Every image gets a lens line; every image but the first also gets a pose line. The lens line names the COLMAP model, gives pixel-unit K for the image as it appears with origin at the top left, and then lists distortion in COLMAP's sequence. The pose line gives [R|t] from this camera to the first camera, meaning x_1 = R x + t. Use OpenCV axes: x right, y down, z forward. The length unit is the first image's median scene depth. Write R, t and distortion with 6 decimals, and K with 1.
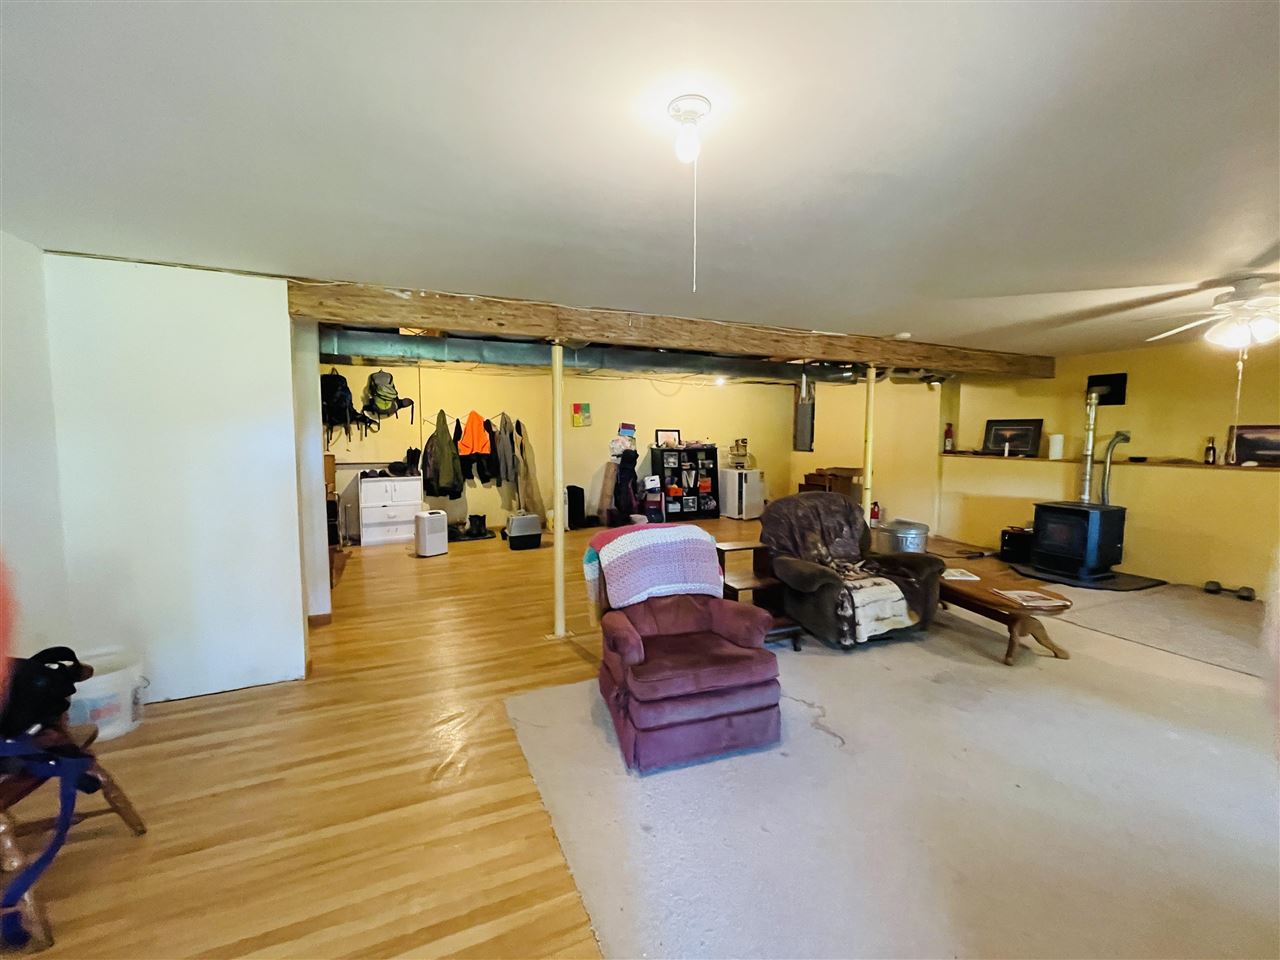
lens RADIAL K [[518.0, 0, 637.4], [0, 518.0, 474.0], [0, 0, 1]] dist [-0.000291, 0.000073]
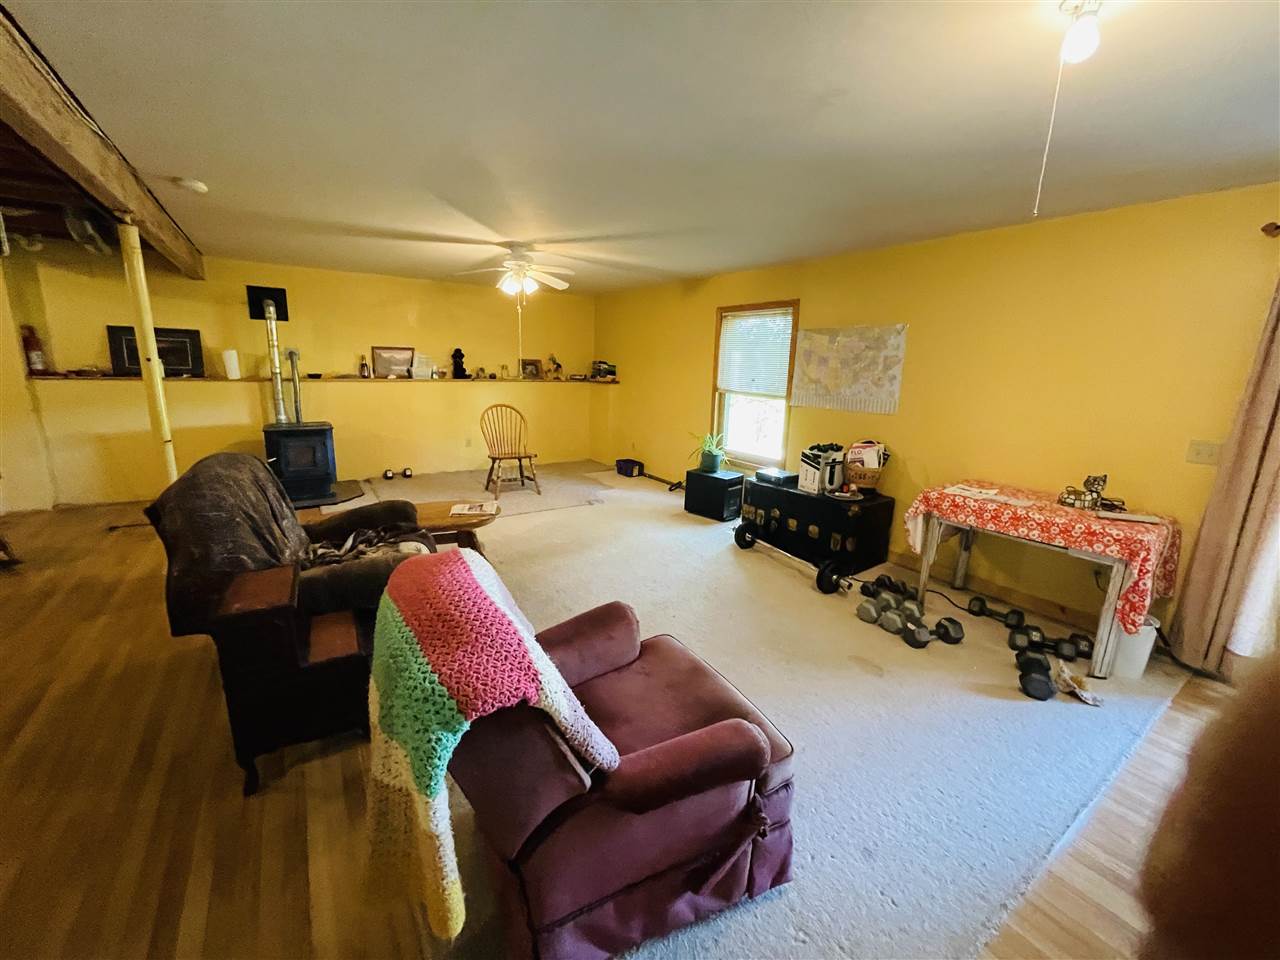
lens RADIAL K [[518.0, 0, 637.4], [0, 518.0, 474.0], [0, 0, 1]] dist [-0.000291, 0.000073]
pose [[-0.167555, -0.215561, 0.962008, -0.237957], [0.049751, 0.972711, 0.226625, -0.045155], [-0.984607, 0.085833, -0.152258, 0.584684]]
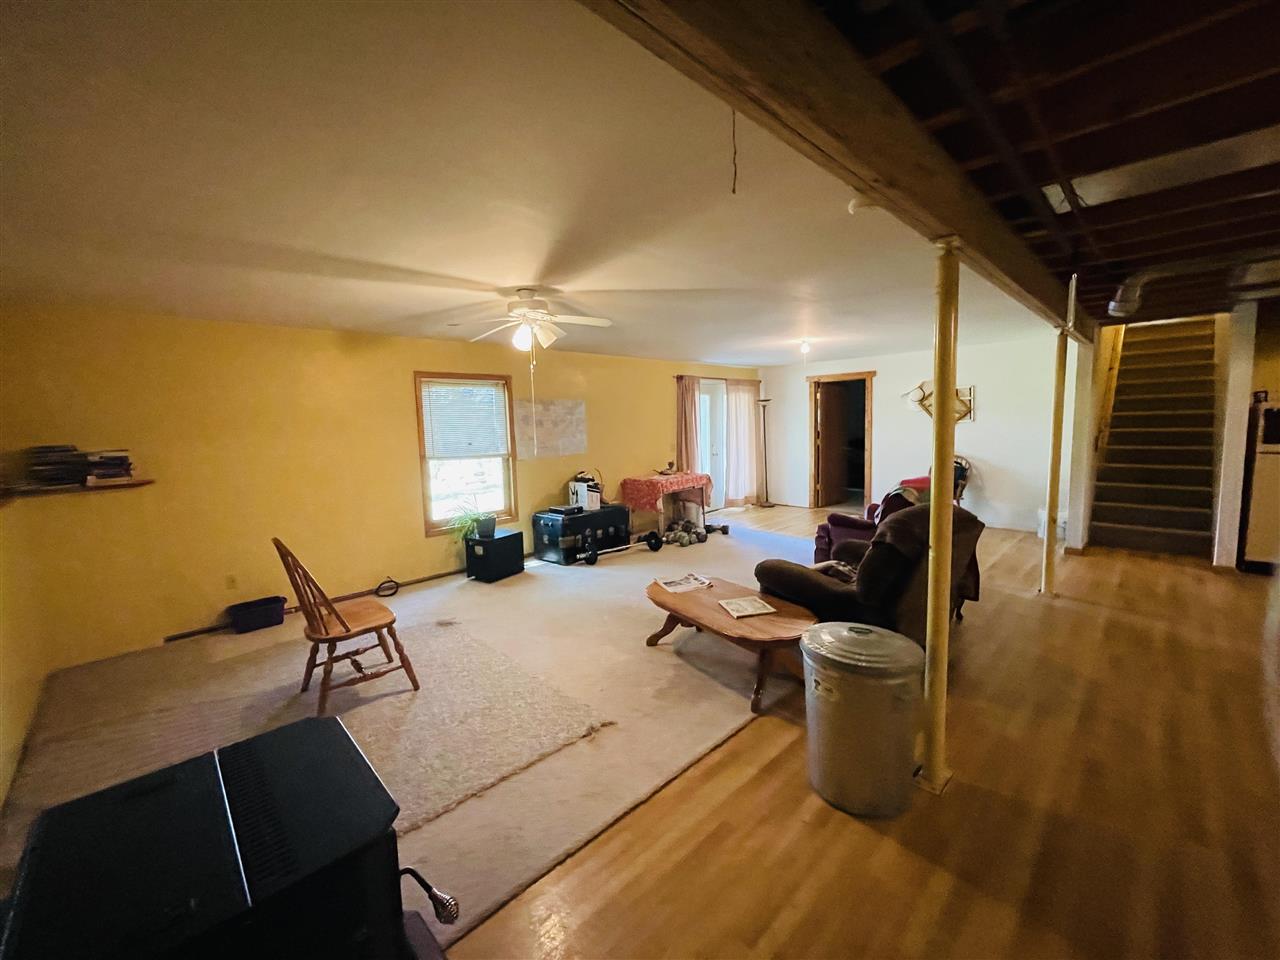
lens RADIAL K [[518.0, 0, 637.4], [0, 518.0, 474.0], [0, 0, 1]] dist [-0.000291, 0.000073]
pose [[-0.936469, 0.063412, -0.344971, 0.848223], [0.003429, 0.985130, 0.171777, -0.107817], [0.350734, 0.159681, -0.922761, 1.349746]]
